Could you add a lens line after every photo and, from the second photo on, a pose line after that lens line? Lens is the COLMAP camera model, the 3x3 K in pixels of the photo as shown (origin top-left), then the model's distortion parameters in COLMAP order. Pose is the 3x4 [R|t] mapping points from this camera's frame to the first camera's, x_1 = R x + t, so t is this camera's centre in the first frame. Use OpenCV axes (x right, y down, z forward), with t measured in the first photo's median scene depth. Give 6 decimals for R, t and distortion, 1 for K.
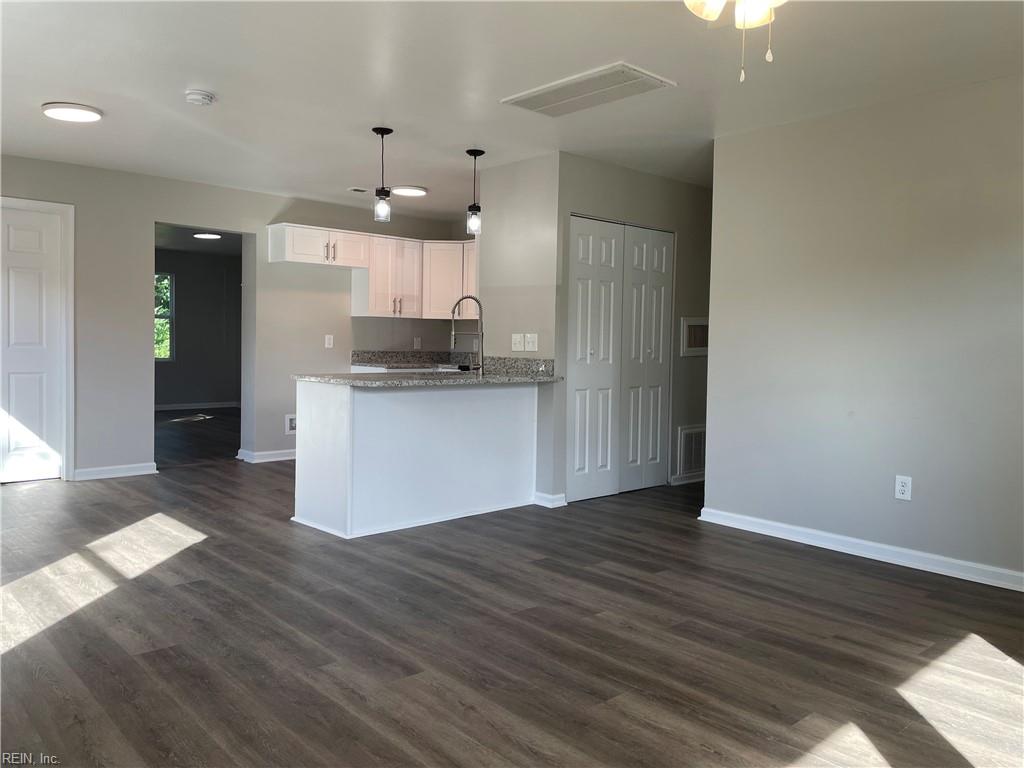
lens RADIAL K [[774.7, 0, 520.8], [0, 774.7, 376.8], [0, 0, 1]] dist [0.067755, -0.078899]
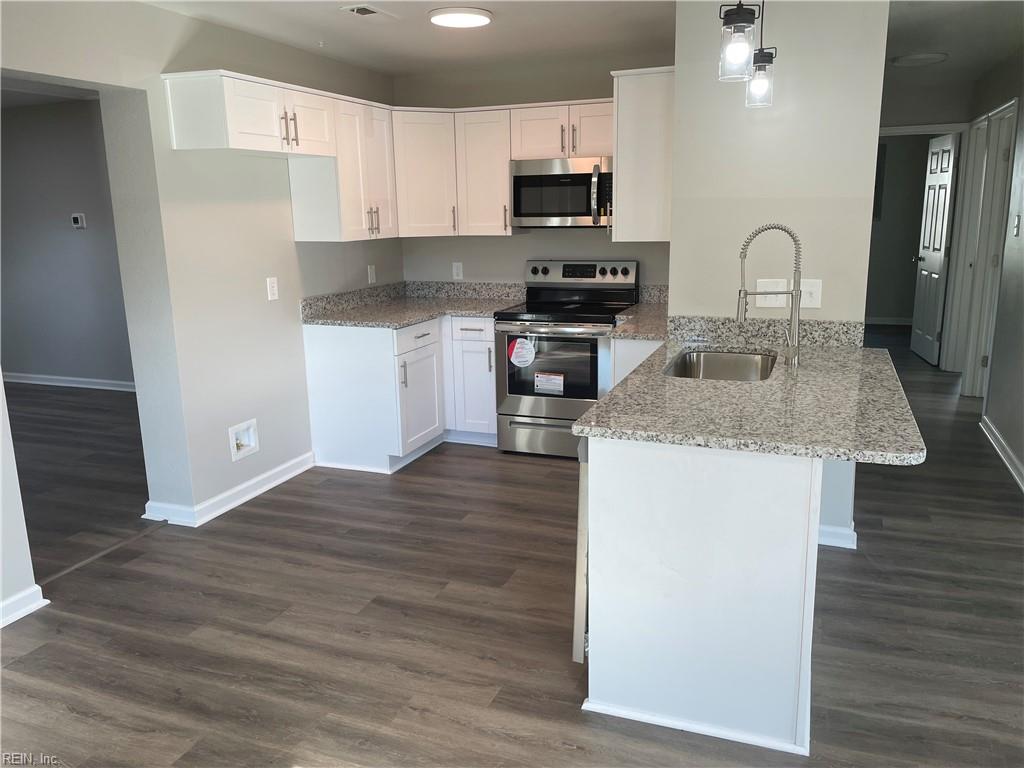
lens RADIAL K [[774.7, 0, 521.1], [0, 774.7, 378.8], [0, 0, 1]] dist [0.067755, -0.078899]
pose [[0.896380, -0.128667, 0.424202, -0.443900], [0.054798, 0.981772, 0.181992, -0.099336], [-0.439886, -0.139889, 0.887092, 0.521584]]
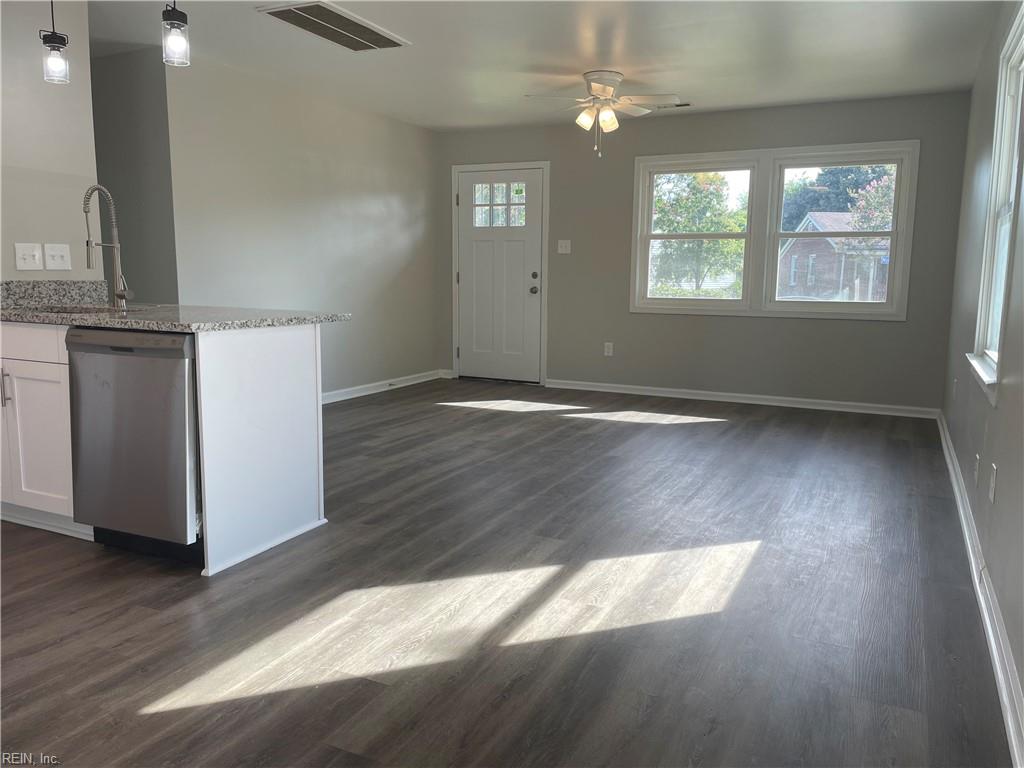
lens RADIAL K [[774.7, 0, 516.1], [0, 774.7, 378.9], [0, 0, 1]] dist [0.067755, -0.078899]
pose [[-0.360962, -0.150861, 0.920297, -0.763637], [0.024944, 0.984914, 0.171237, -0.045446], [-0.932247, 0.084766, -0.351754, 0.844425]]
